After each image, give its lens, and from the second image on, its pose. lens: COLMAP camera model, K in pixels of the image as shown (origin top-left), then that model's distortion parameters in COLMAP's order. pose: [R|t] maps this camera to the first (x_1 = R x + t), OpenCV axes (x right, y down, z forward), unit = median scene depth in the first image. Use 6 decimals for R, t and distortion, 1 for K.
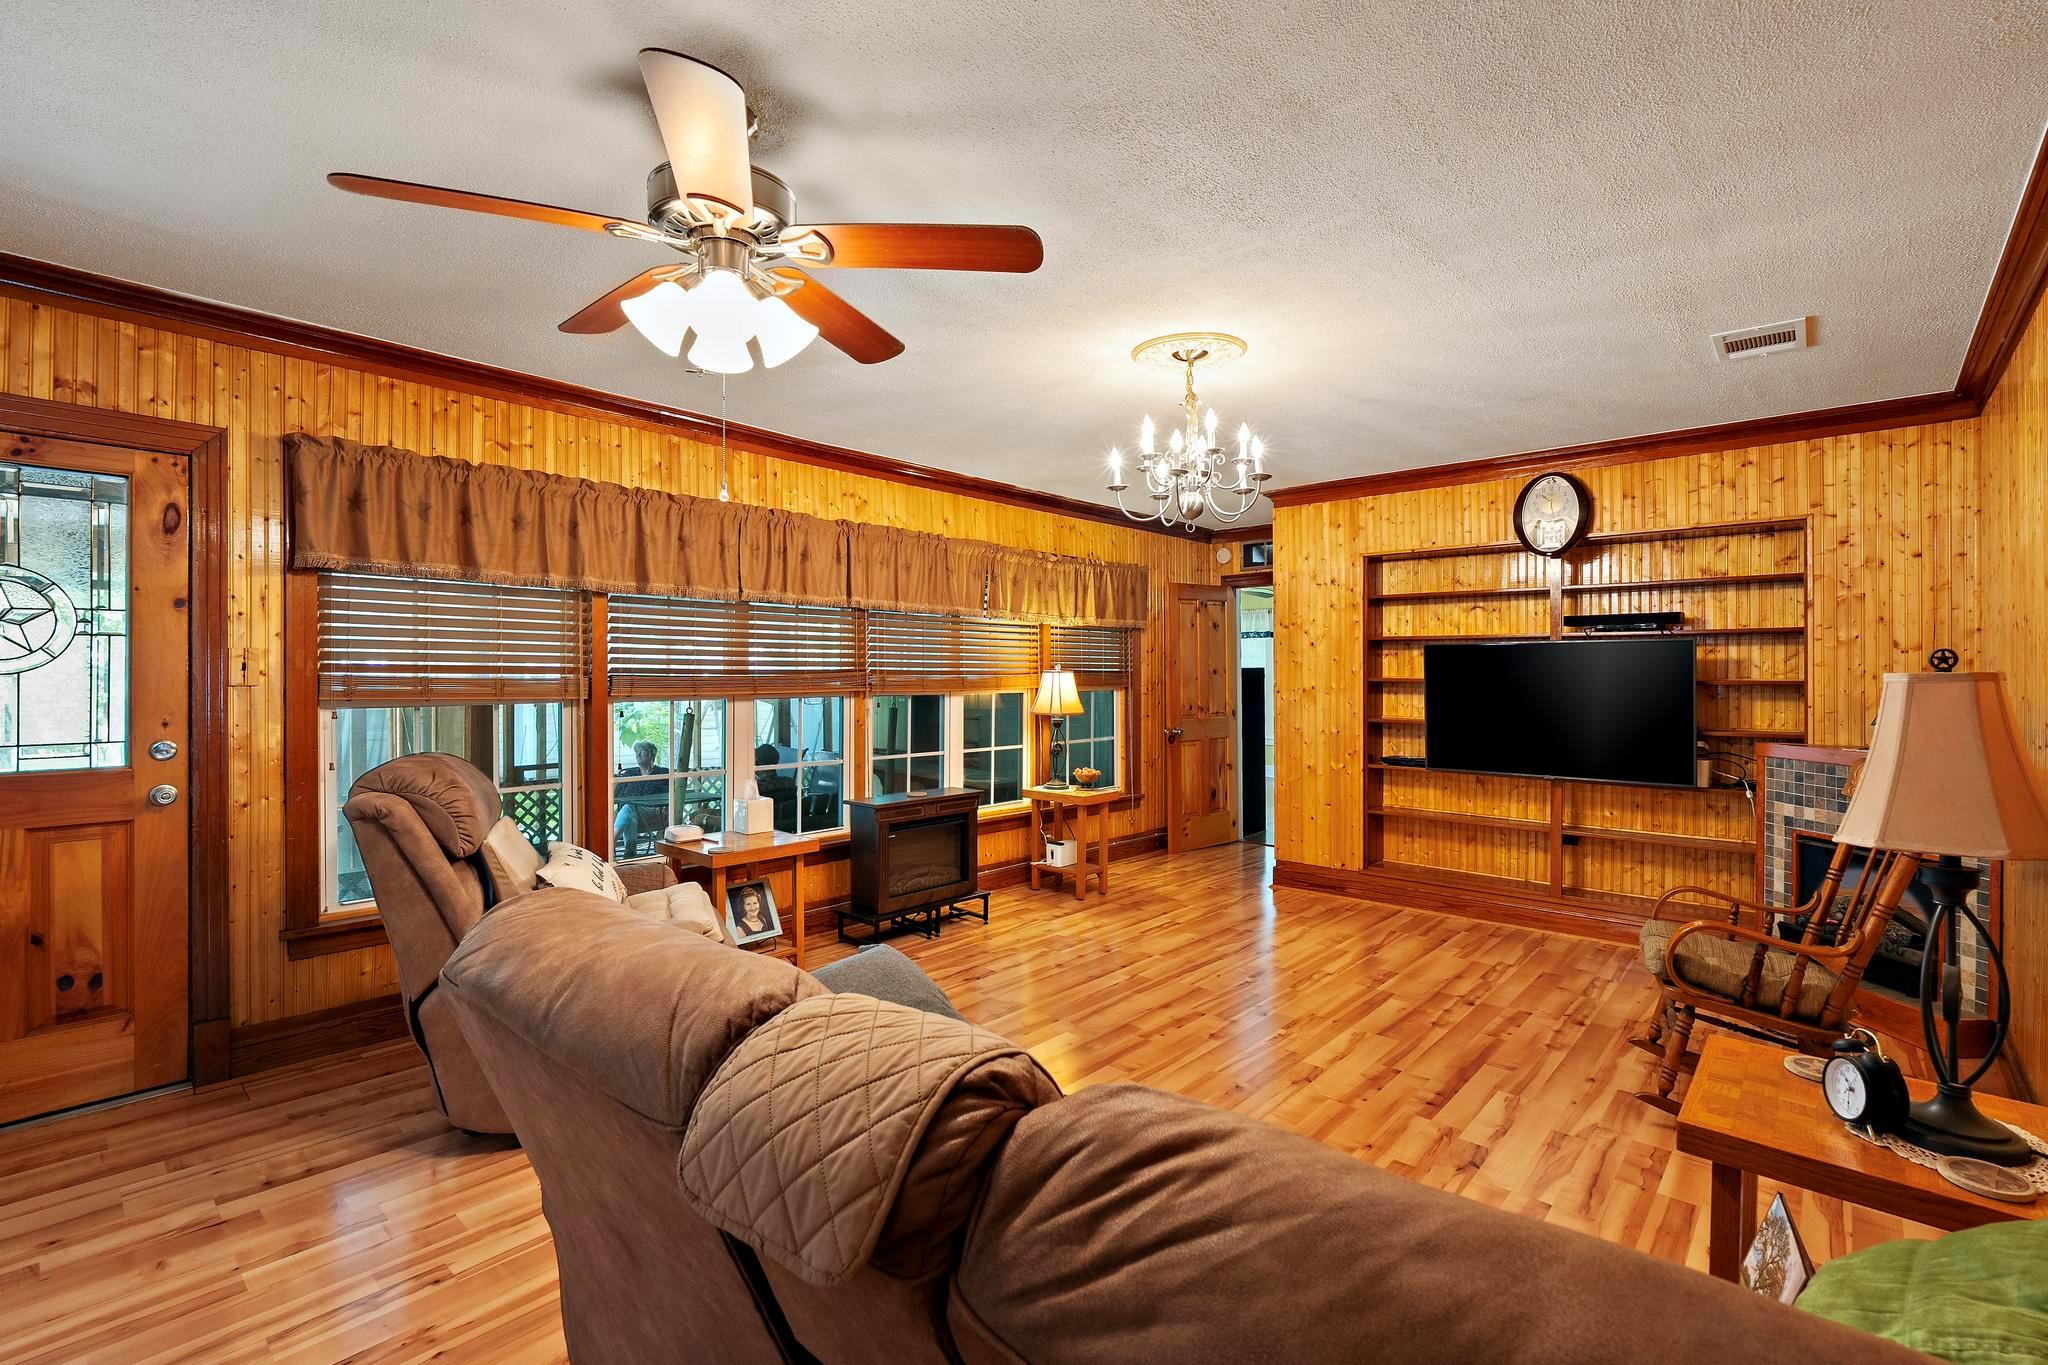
lens RADIAL K [[925.8, 0, 1021.4], [0, 925.8, 654.3], [0, 0, 1]] dist [-0.001417, -0.000089]
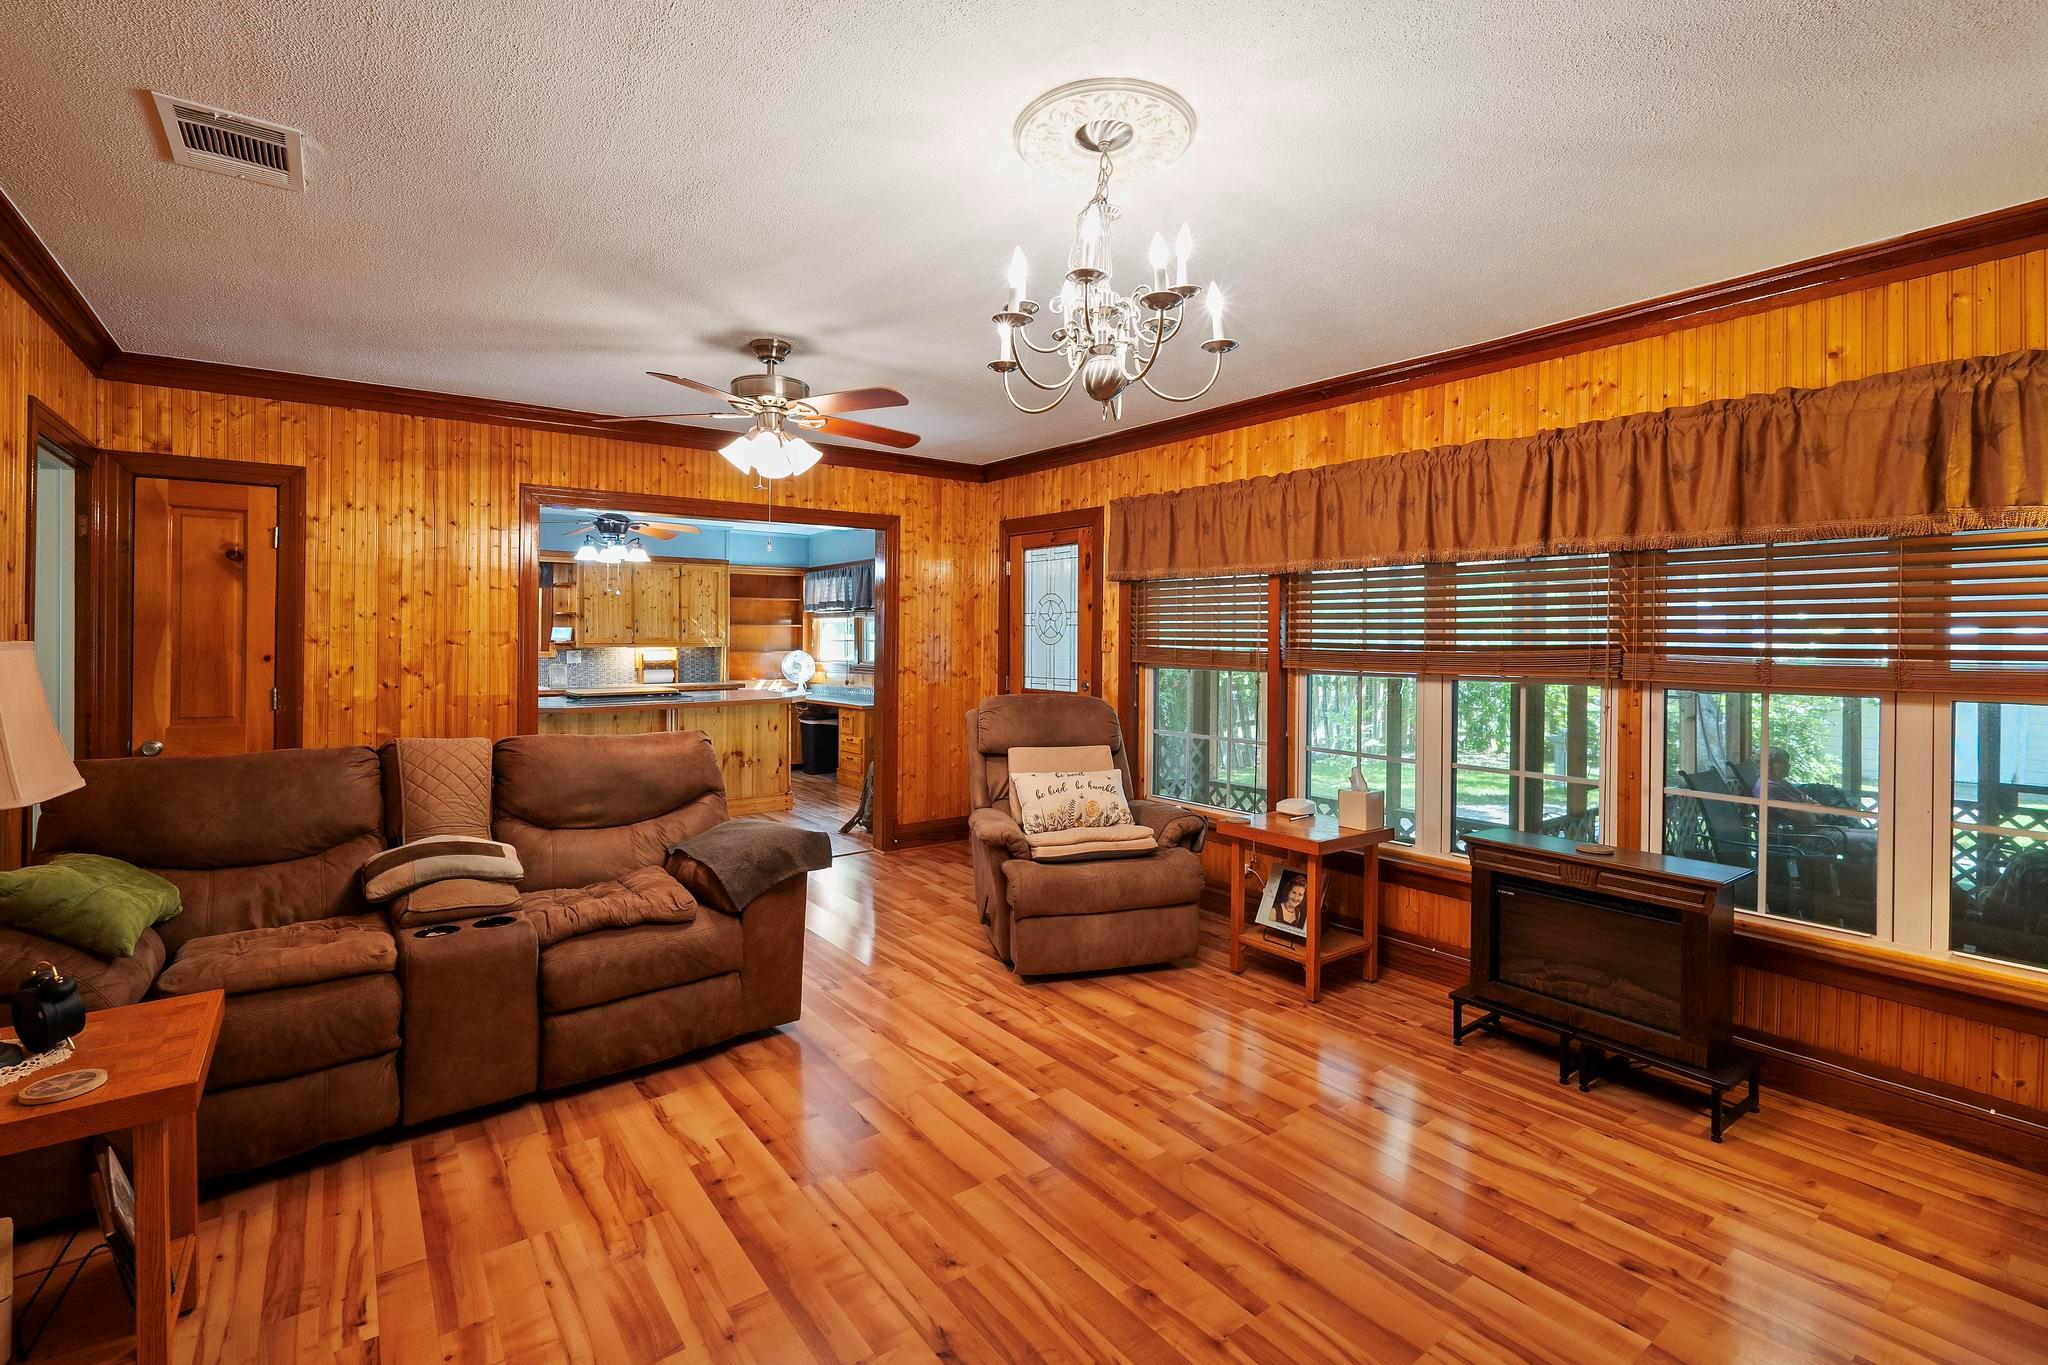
lens RADIAL K [[939.1, 0, 1043.7], [0, 939.1, 636.3], [0, 0, 1]] dist [-0.000548, -0.000166]
pose [[-0.192451, -0.005623, -0.981290, 0.578074], [0.011138, 0.999907, -0.007914, 0.010531], [0.981243, -0.012453, -0.192370, 0.776646]]
